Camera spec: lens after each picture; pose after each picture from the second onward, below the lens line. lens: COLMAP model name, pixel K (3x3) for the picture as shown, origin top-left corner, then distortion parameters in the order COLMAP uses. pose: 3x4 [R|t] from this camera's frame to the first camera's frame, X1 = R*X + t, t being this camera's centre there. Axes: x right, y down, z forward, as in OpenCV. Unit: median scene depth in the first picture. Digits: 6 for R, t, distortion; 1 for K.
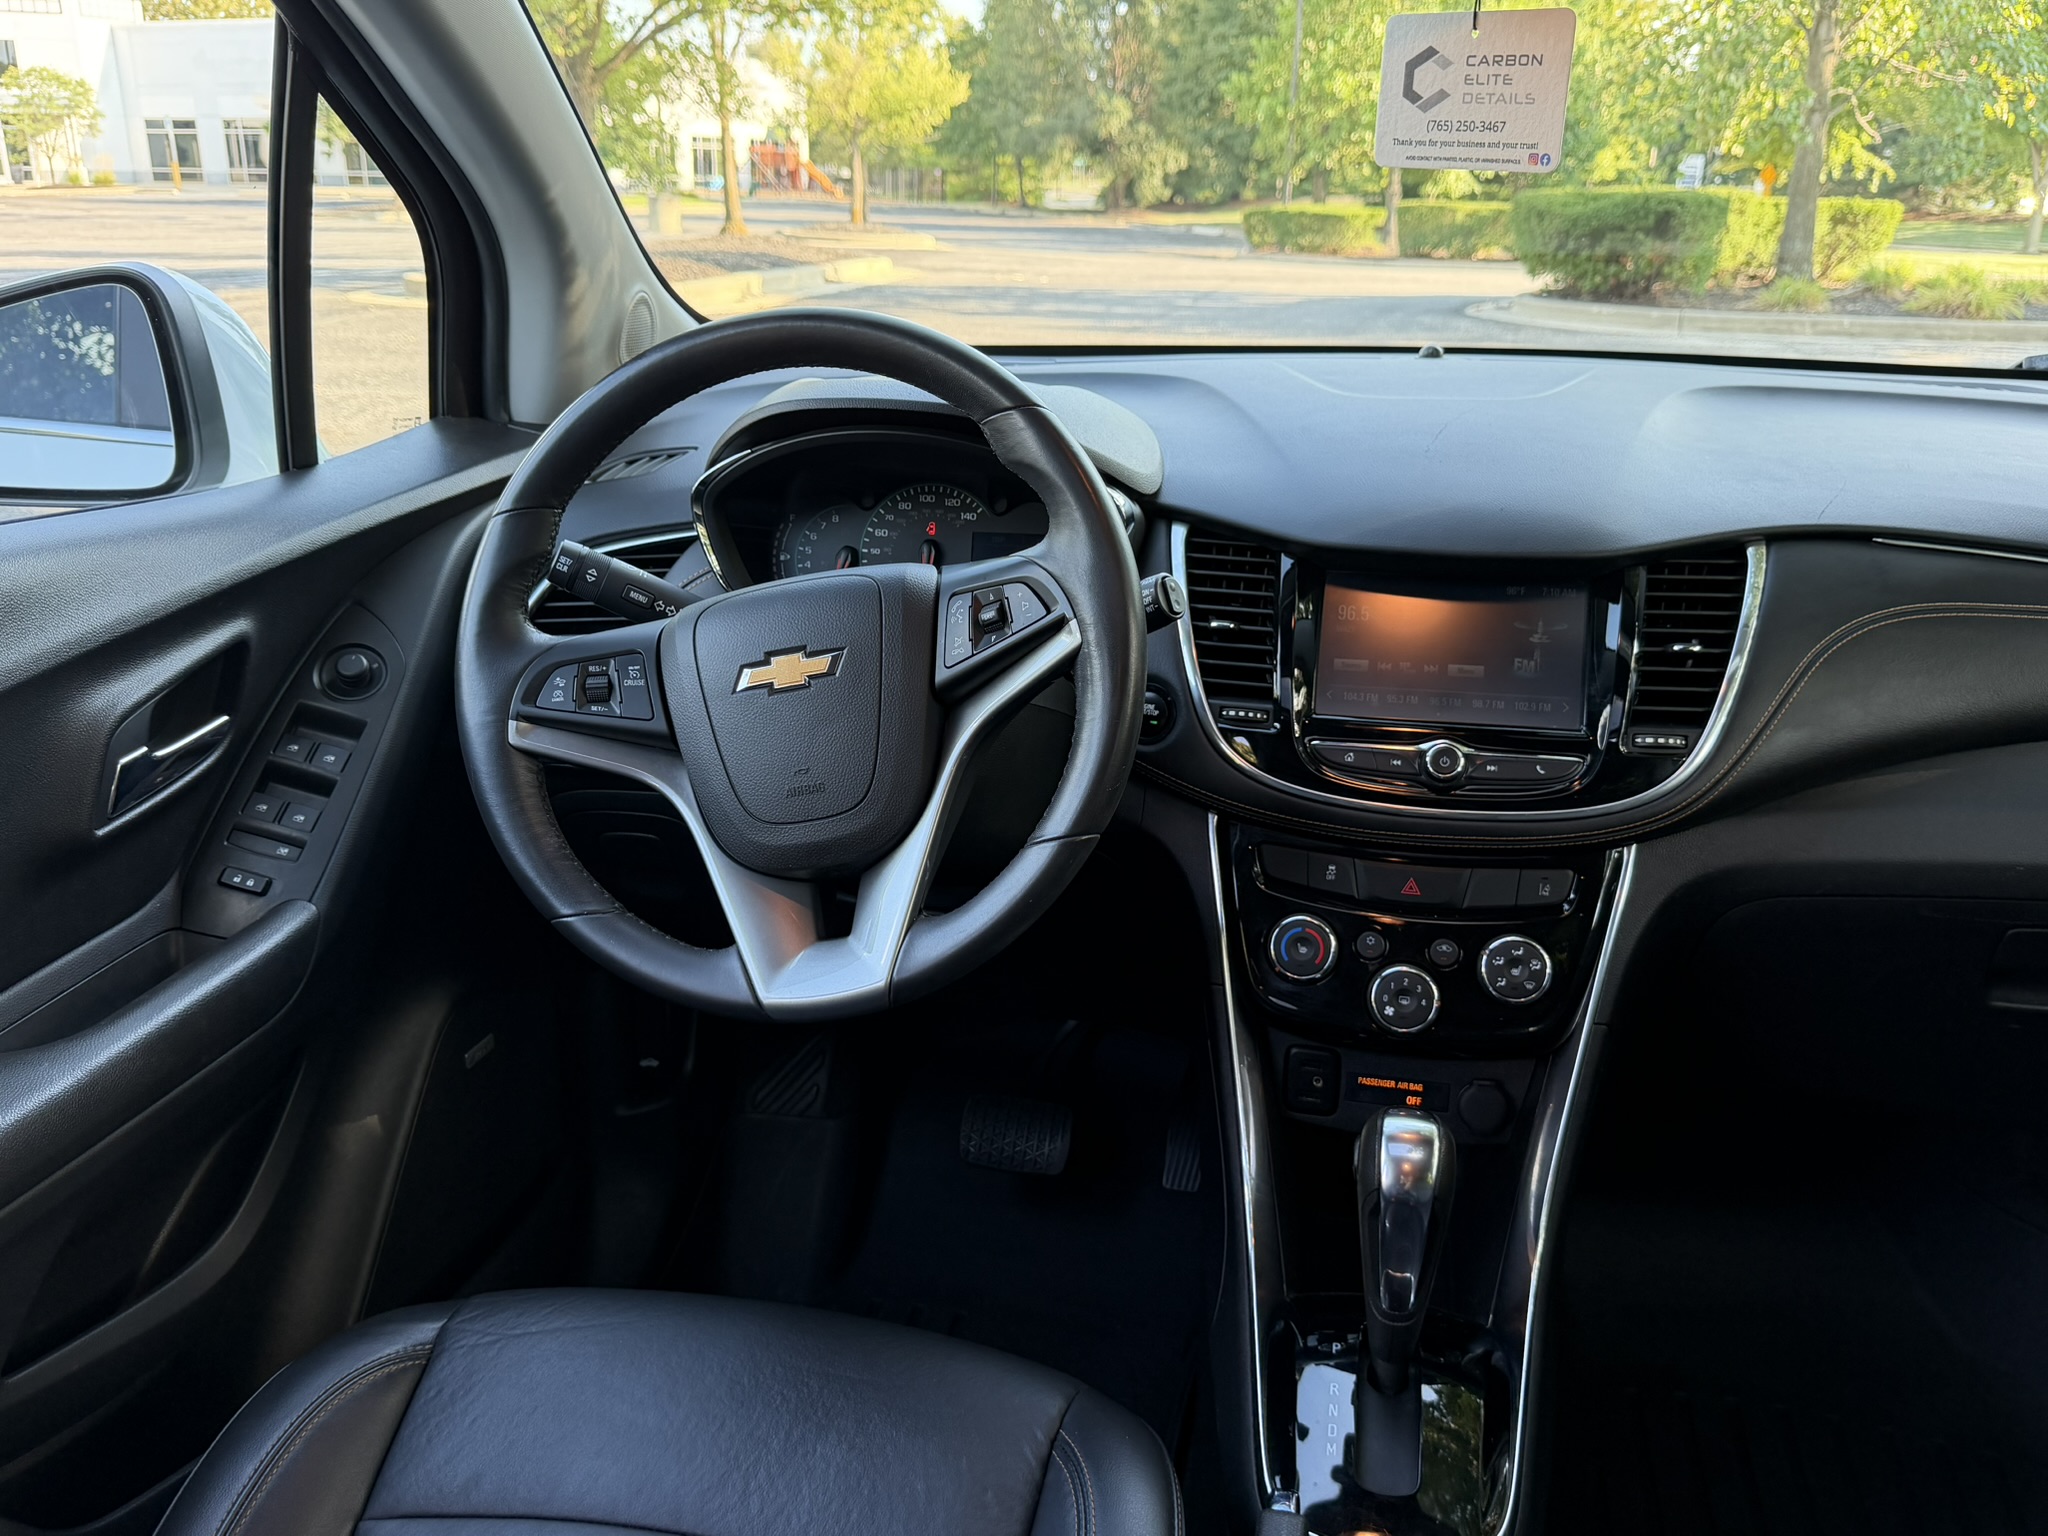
lens RADIAL K [[1754.5, 0, 1002.6], [0, 1754.5, 758.9], [0, 0, 1]] dist [0.066508, -0.141382]
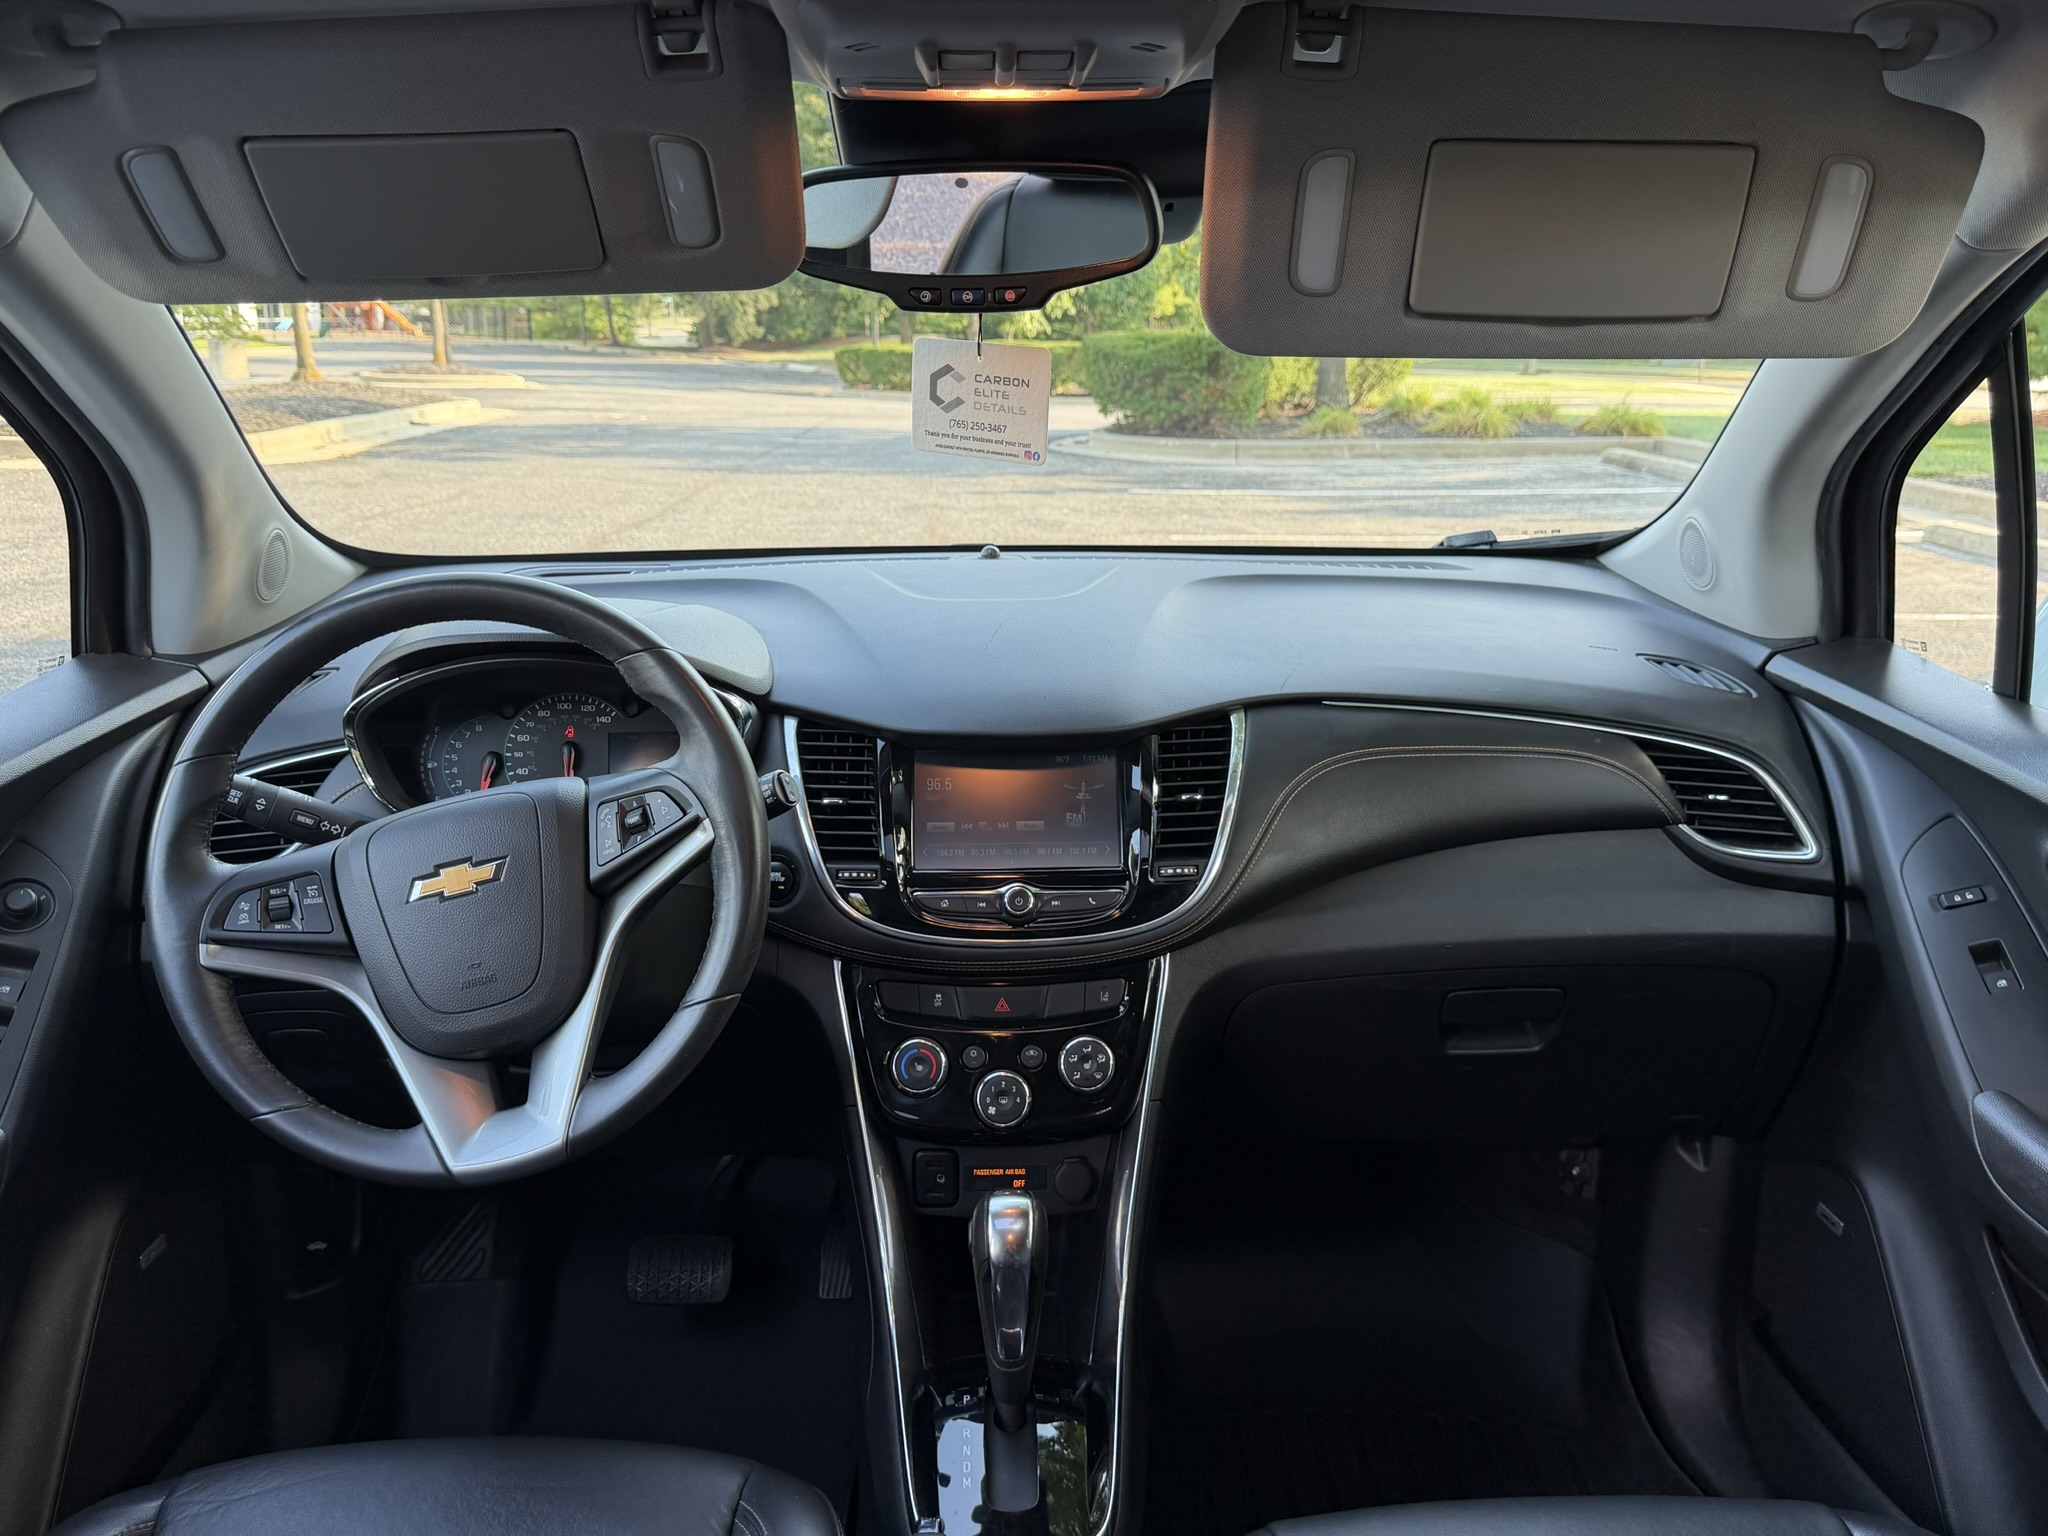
lens RADIAL K [[1754.5, 0, 1061.2], [0, 1754.5, 738.0], [0, 0, 1]] dist [0.066508, -0.141382]
pose [[0.968006, -0.066820, 0.241866, -0.009062], [0.085681, 0.993978, -0.068310, -0.023424], [-0.235845, 0.086848, 0.967902, -0.191214]]
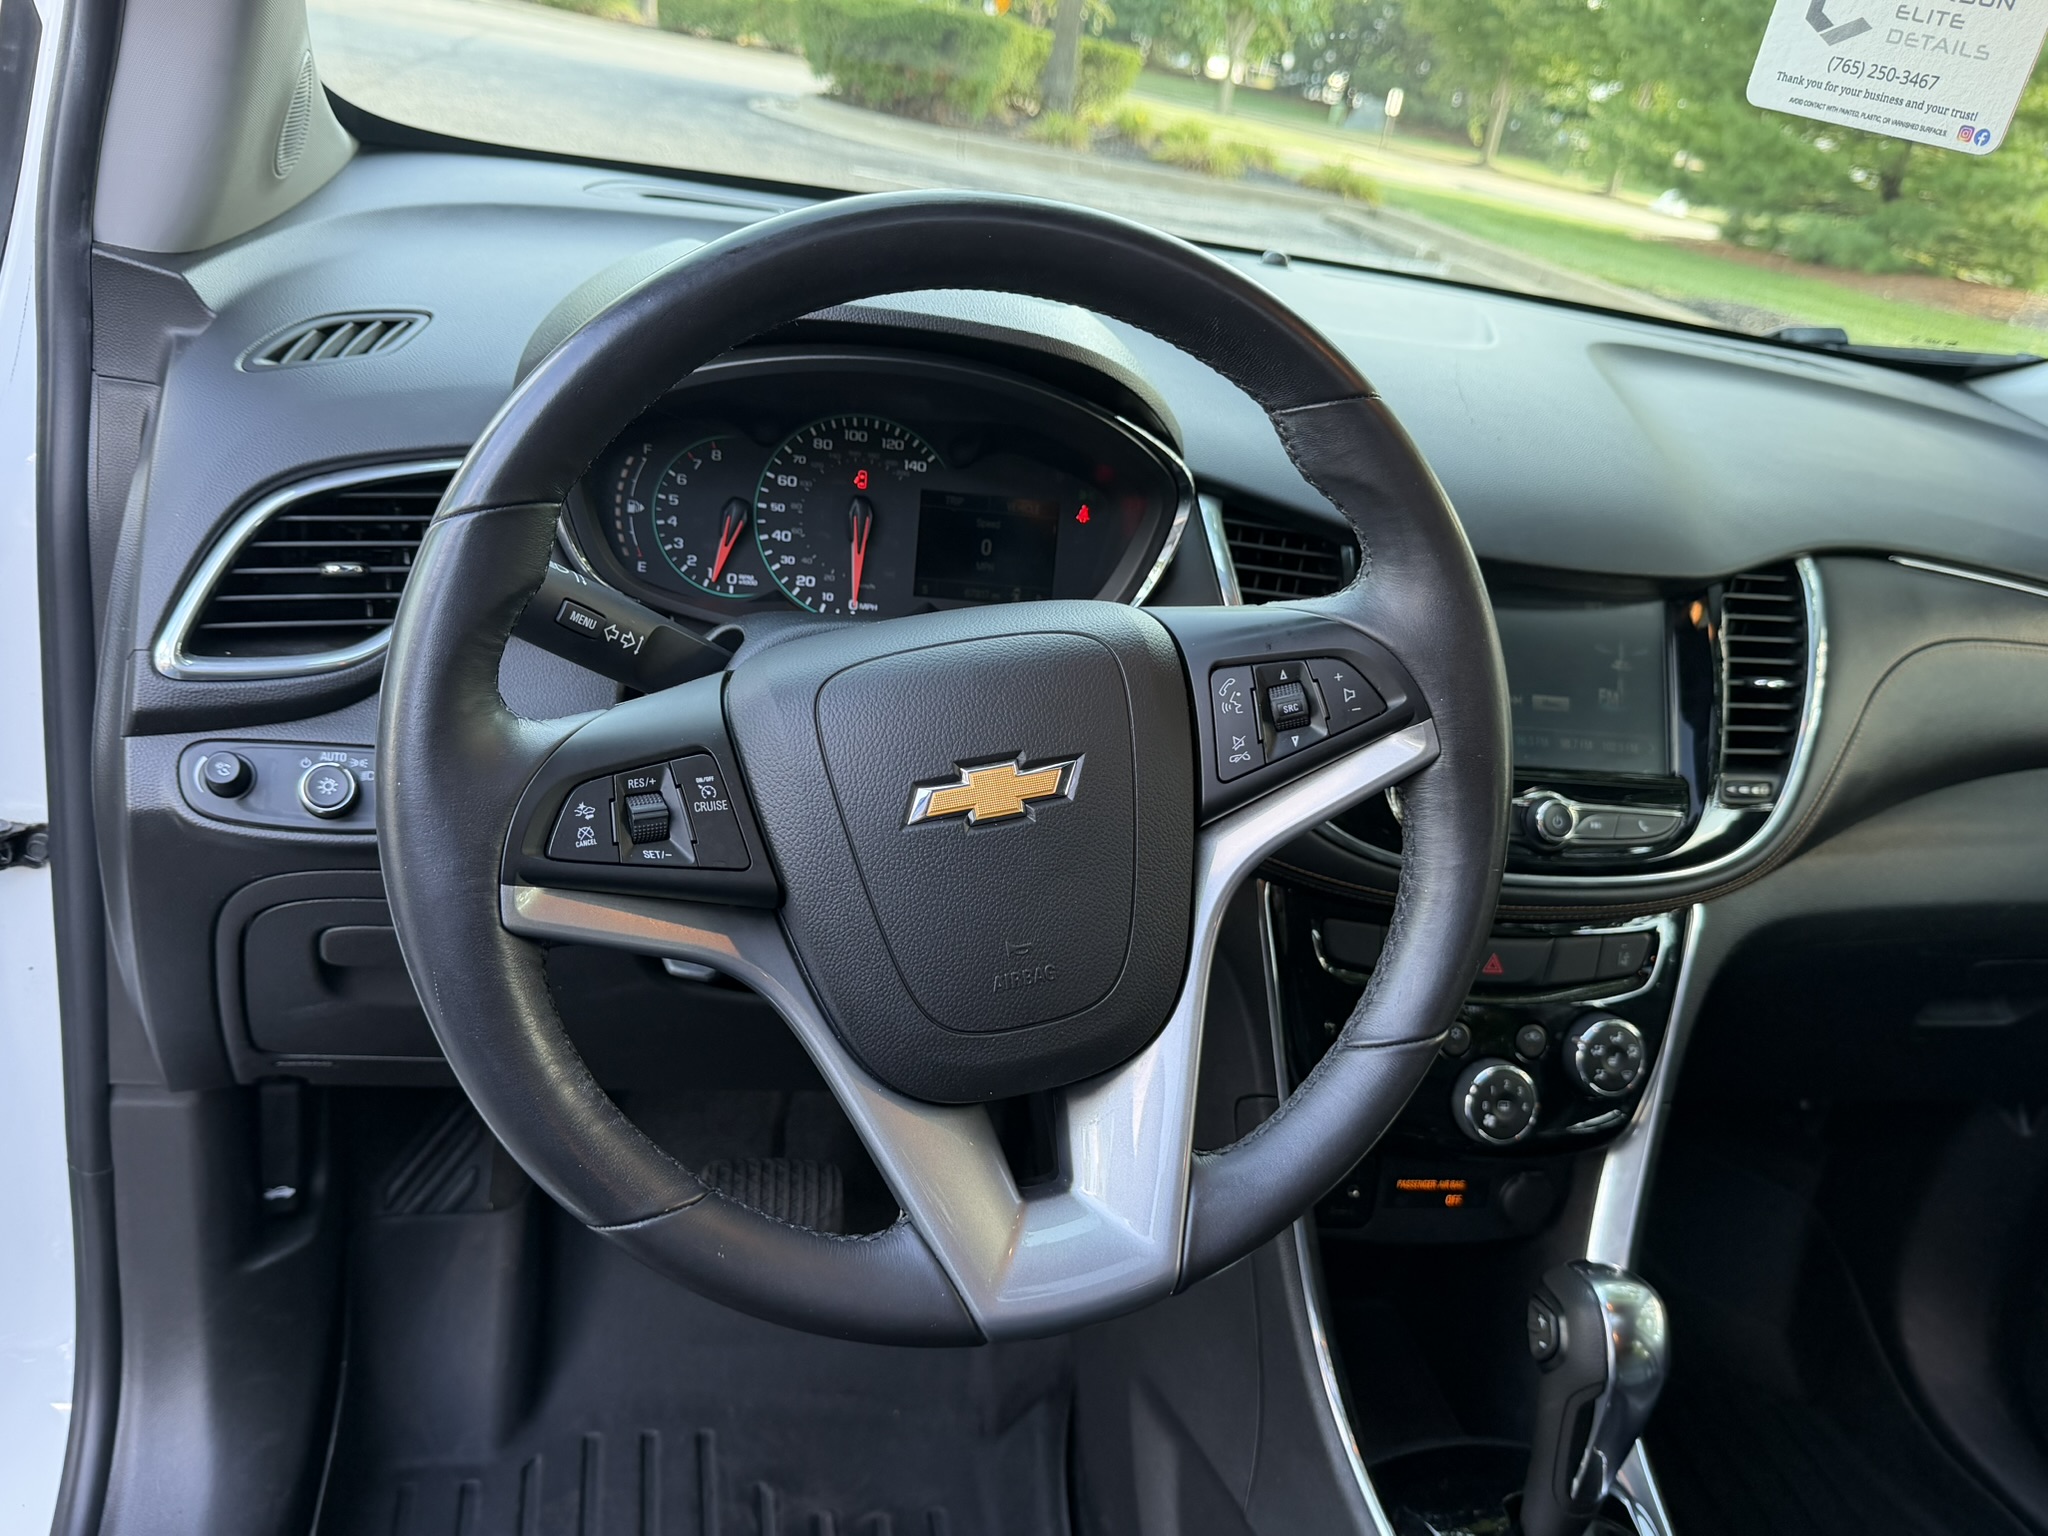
lens RADIAL K [[1754.5, 0, 1068.1], [0, 1754.5, 765.3], [0, 0, 1]] dist [0.066508, -0.141382]
pose [[0.889911, -0.030823, 0.455091, -0.308079], [-0.024103, 0.993143, 0.114397, -0.106022], [-0.455497, -0.112772, 0.883066, 0.346958]]
